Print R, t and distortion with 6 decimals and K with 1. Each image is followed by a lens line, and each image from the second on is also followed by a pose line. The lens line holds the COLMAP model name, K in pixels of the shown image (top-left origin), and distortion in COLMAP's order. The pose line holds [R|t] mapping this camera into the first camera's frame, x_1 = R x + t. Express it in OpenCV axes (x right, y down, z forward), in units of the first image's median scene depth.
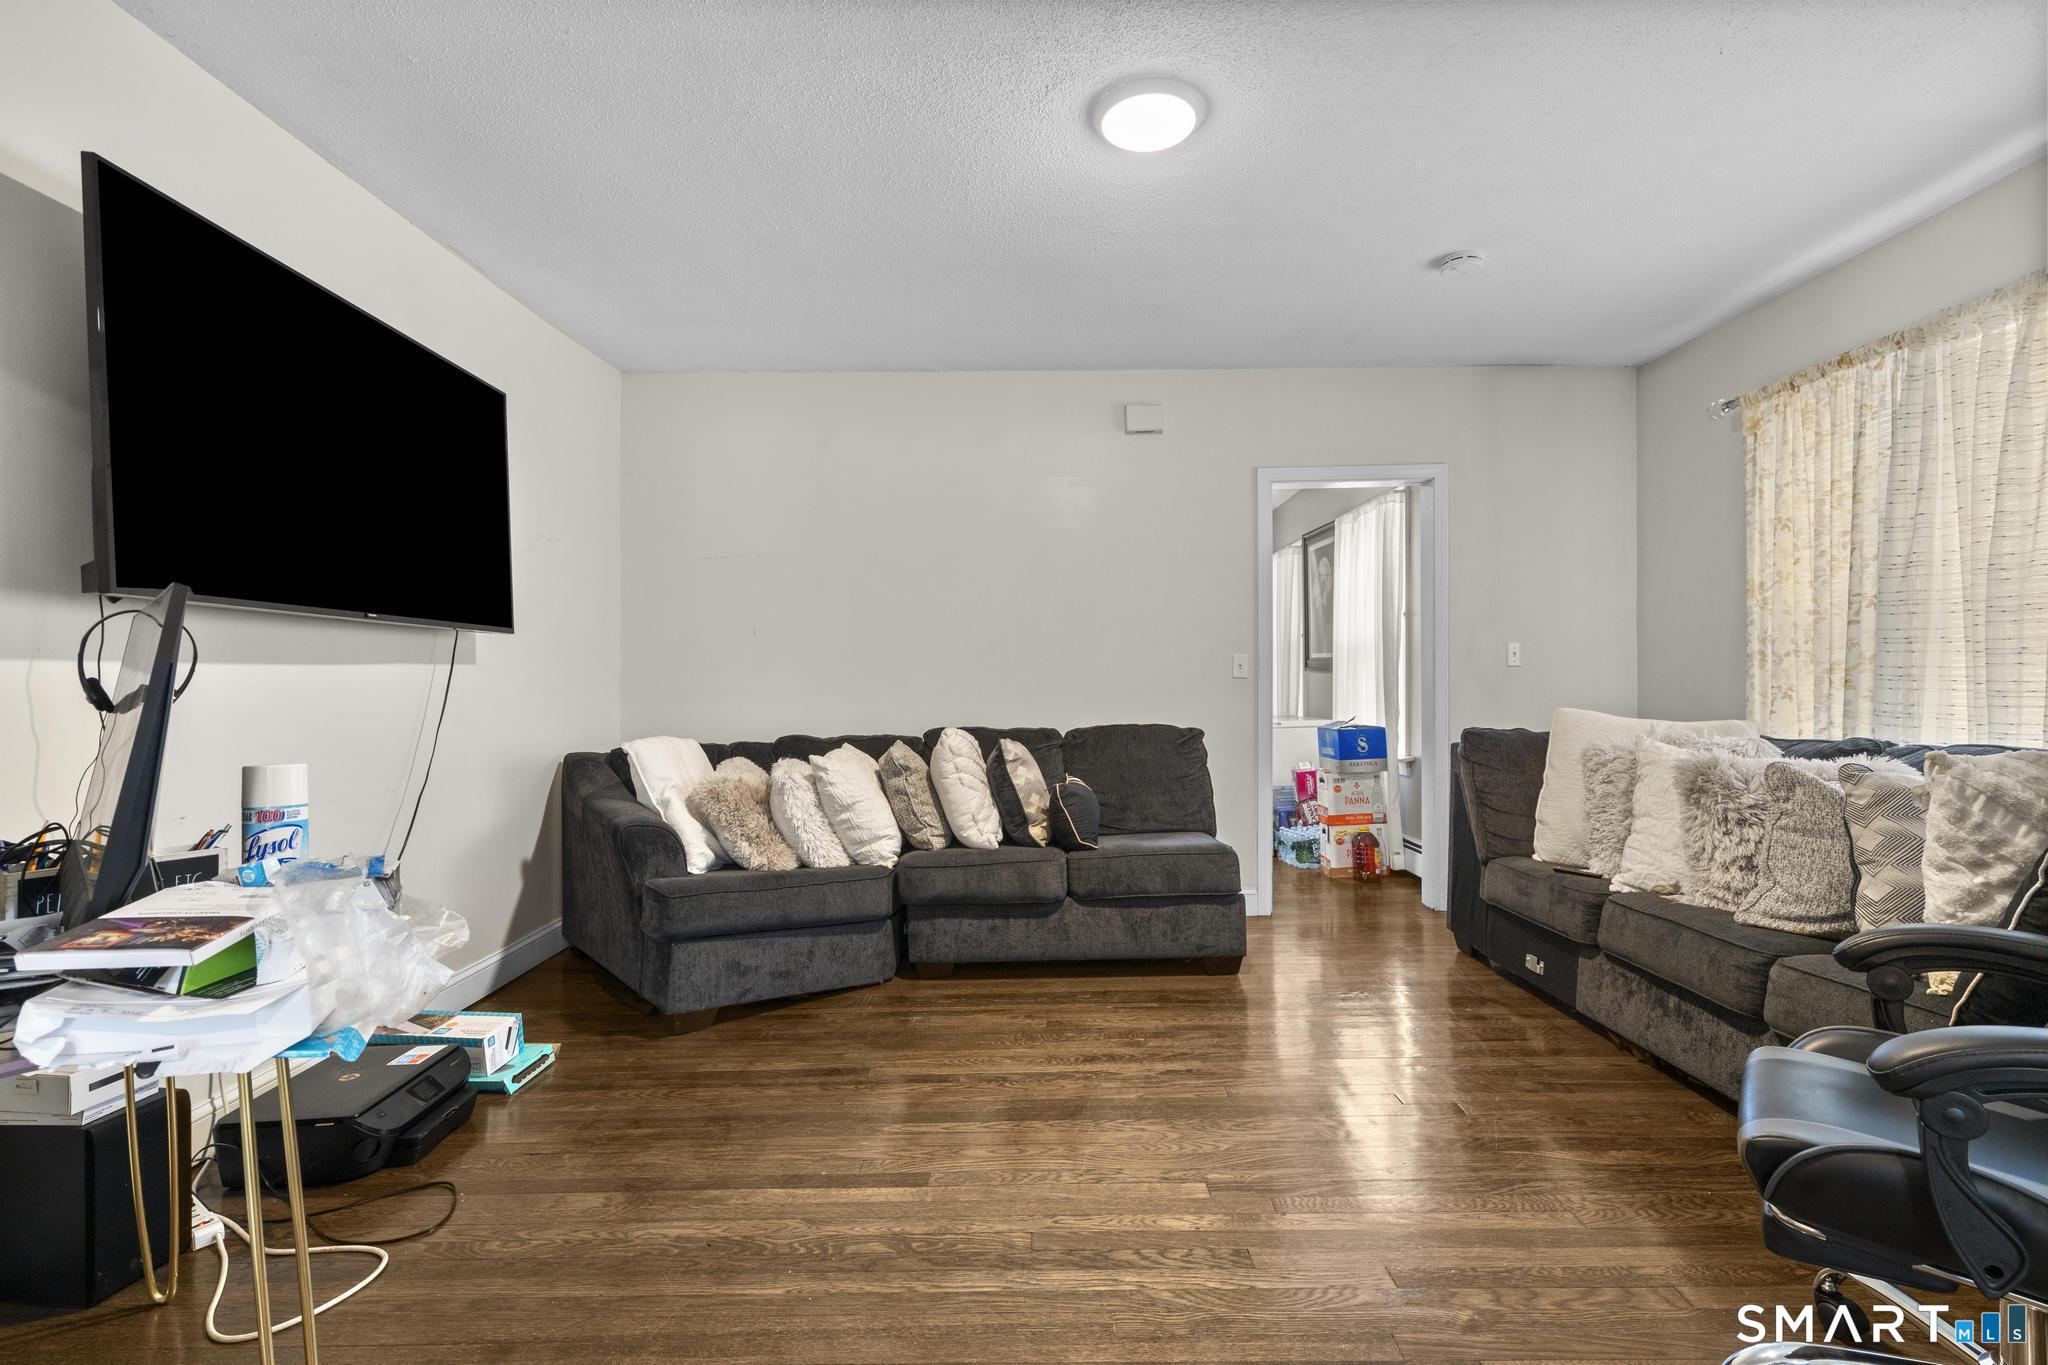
lens RADIAL K [[929.0, 0, 1015.3], [0, 929.0, 687.1], [0, 0, 1]] dist [-0.000910, 0.000378]
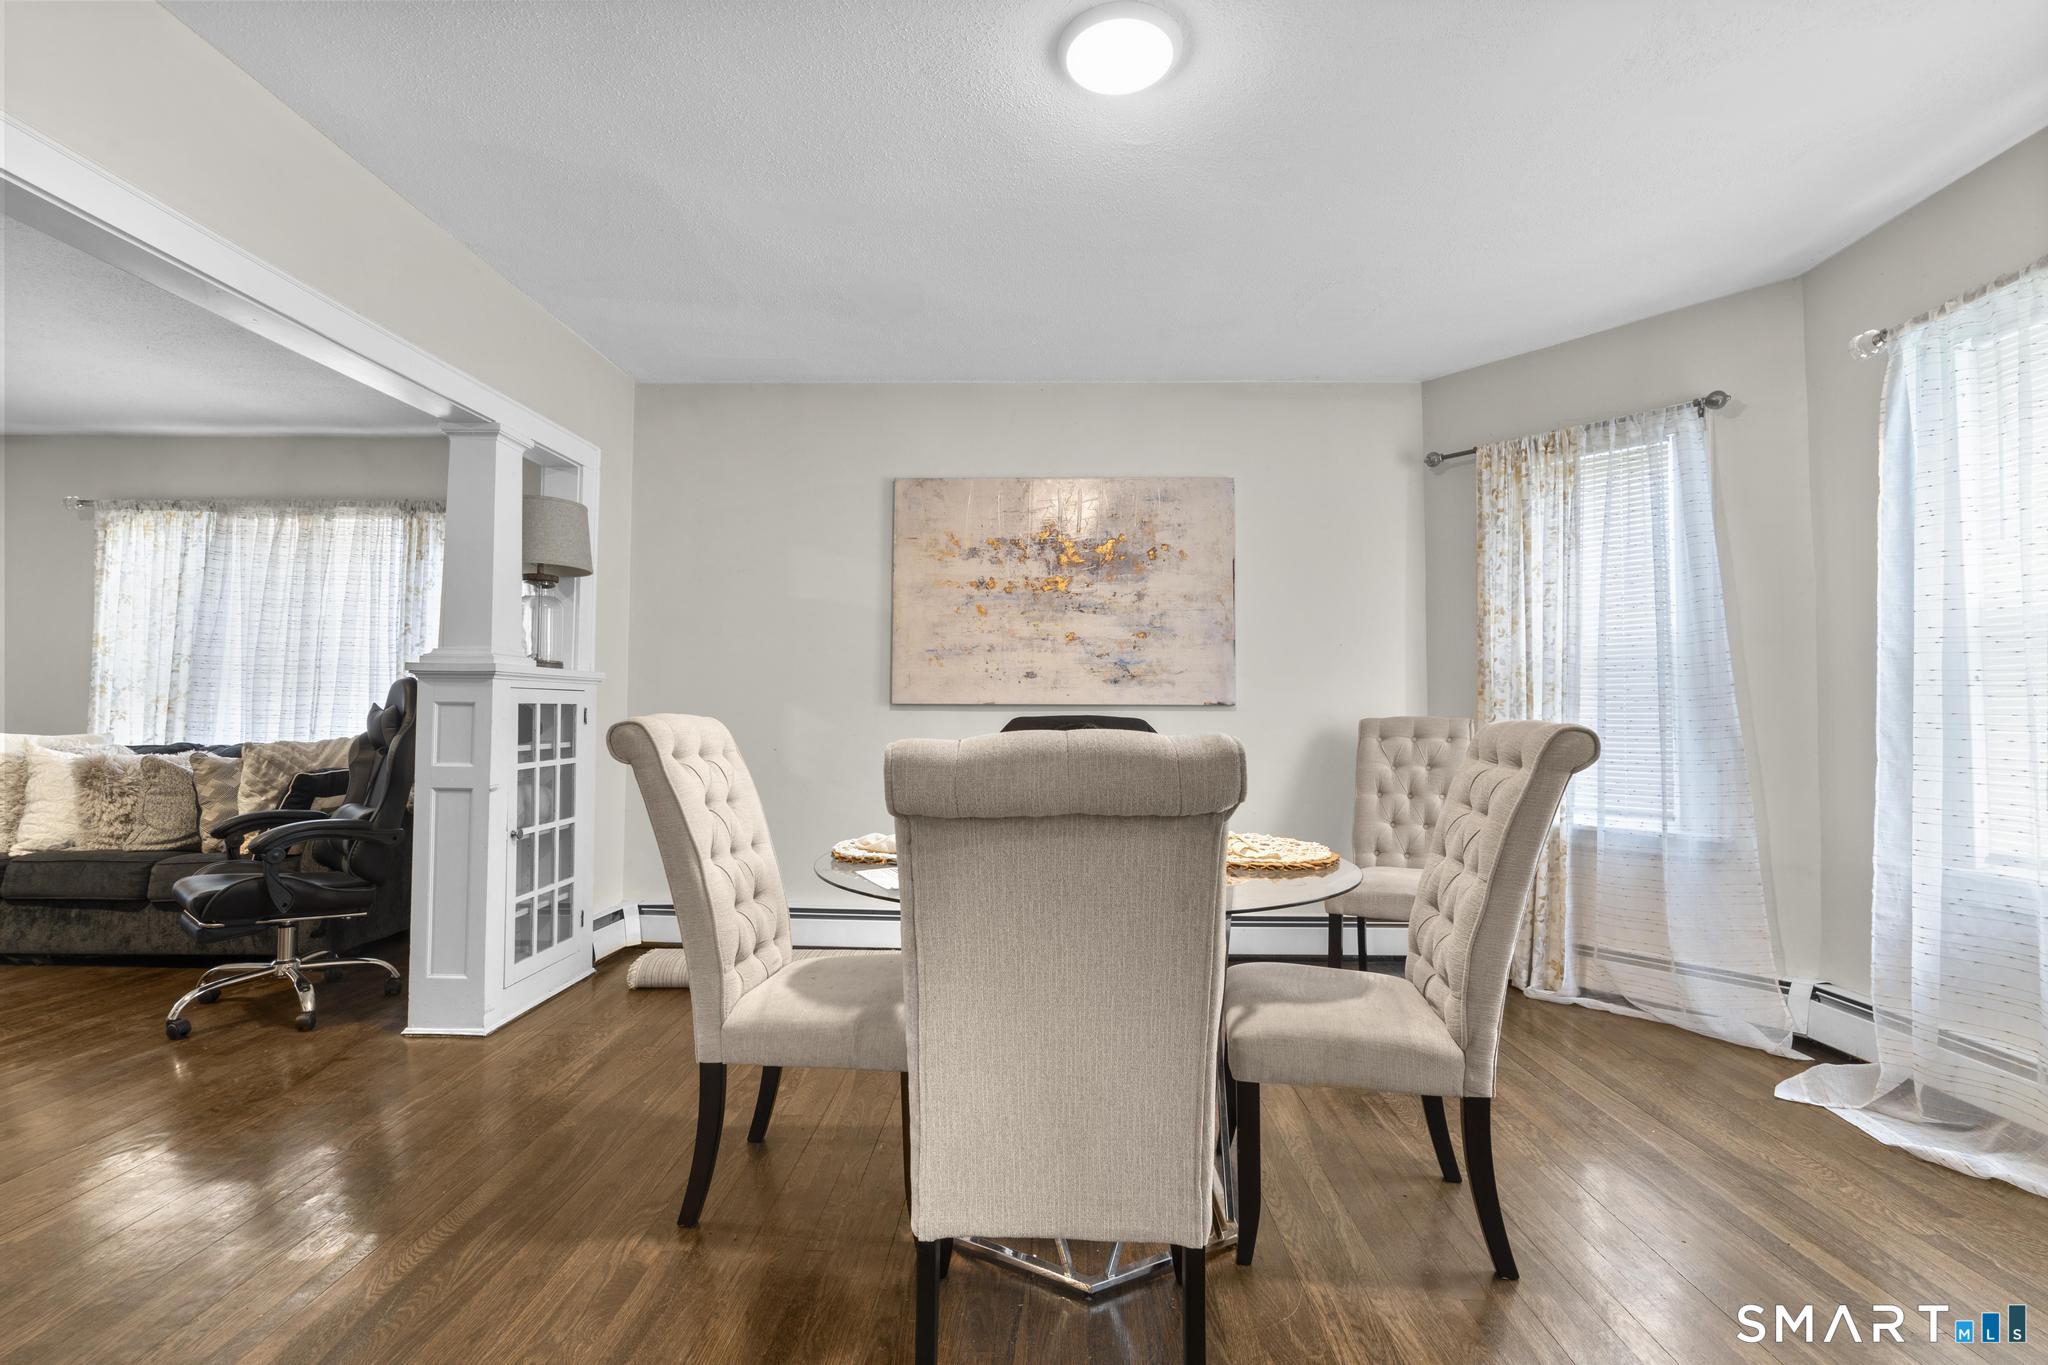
lens RADIAL K [[929.0, 0, 1018.3], [0, 929.0, 683.7], [0, 0, 1]] dist [-0.000910, 0.000378]
pose [[0.028960, 0.042005, 0.998698, -0.707480], [-0.012282, 0.999056, -0.041664, 0.000643], [-0.999505, -0.011060, 0.029448, -0.540384]]
